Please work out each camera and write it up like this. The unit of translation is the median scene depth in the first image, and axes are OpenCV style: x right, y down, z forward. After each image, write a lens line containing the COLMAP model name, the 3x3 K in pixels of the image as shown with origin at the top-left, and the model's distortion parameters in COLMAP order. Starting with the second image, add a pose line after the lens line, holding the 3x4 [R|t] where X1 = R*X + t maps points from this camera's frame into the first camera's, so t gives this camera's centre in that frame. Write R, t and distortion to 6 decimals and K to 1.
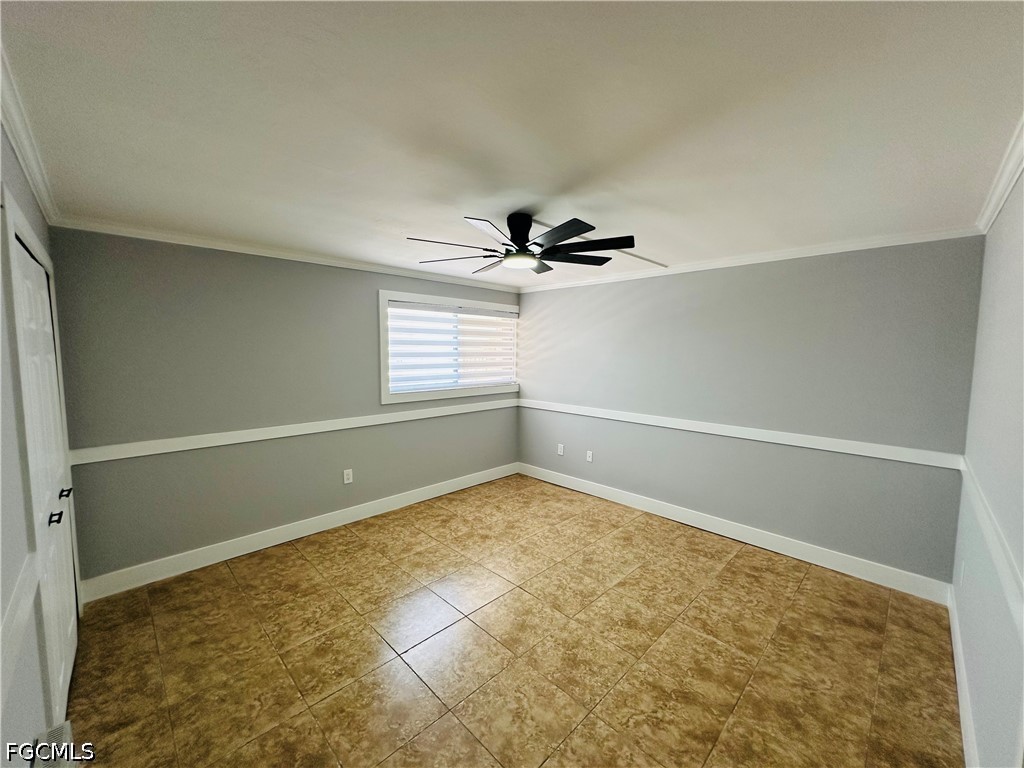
lens RADIAL K [[410.4, 0, 505.8], [0, 410.4, 389.8], [0, 0, 1]] dist [0.001491, 0.000360]
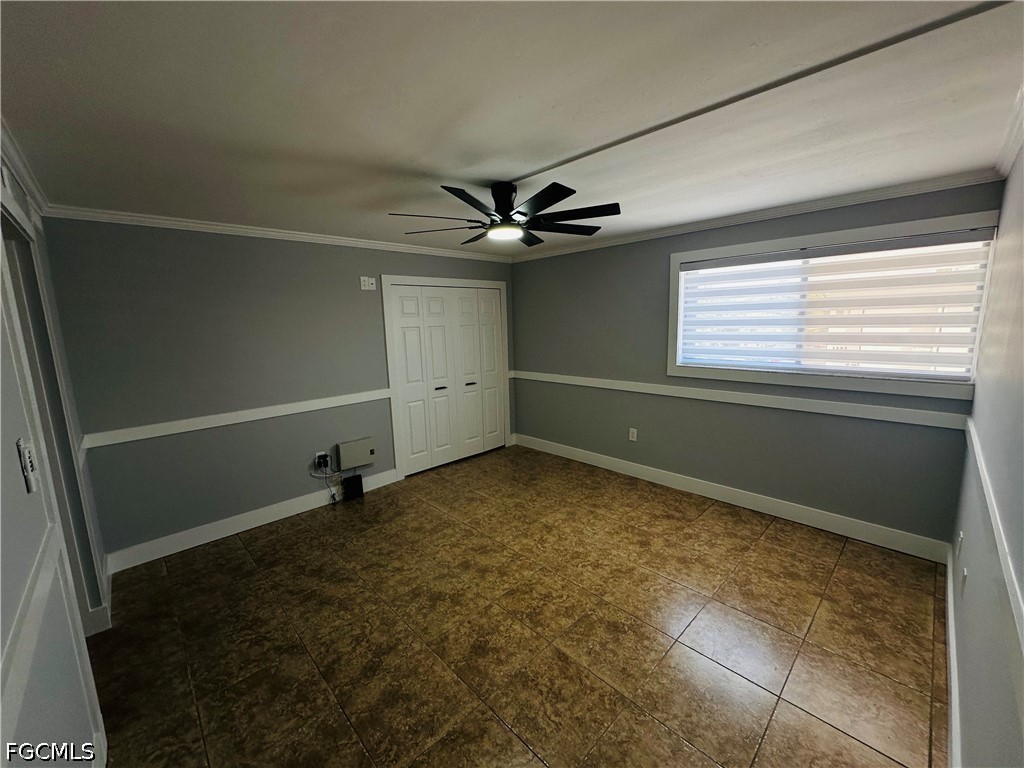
lens RADIAL K [[410.4, 0, 518.1], [0, 410.4, 384.7], [0, 0, 1]] dist [0.001491, 0.000360]
pose [[-0.008323, 0.147997, -0.988953, 0.874966], [-0.071602, 0.986360, 0.148211, -0.080377], [0.997399, 0.072044, 0.002387, 0.858133]]
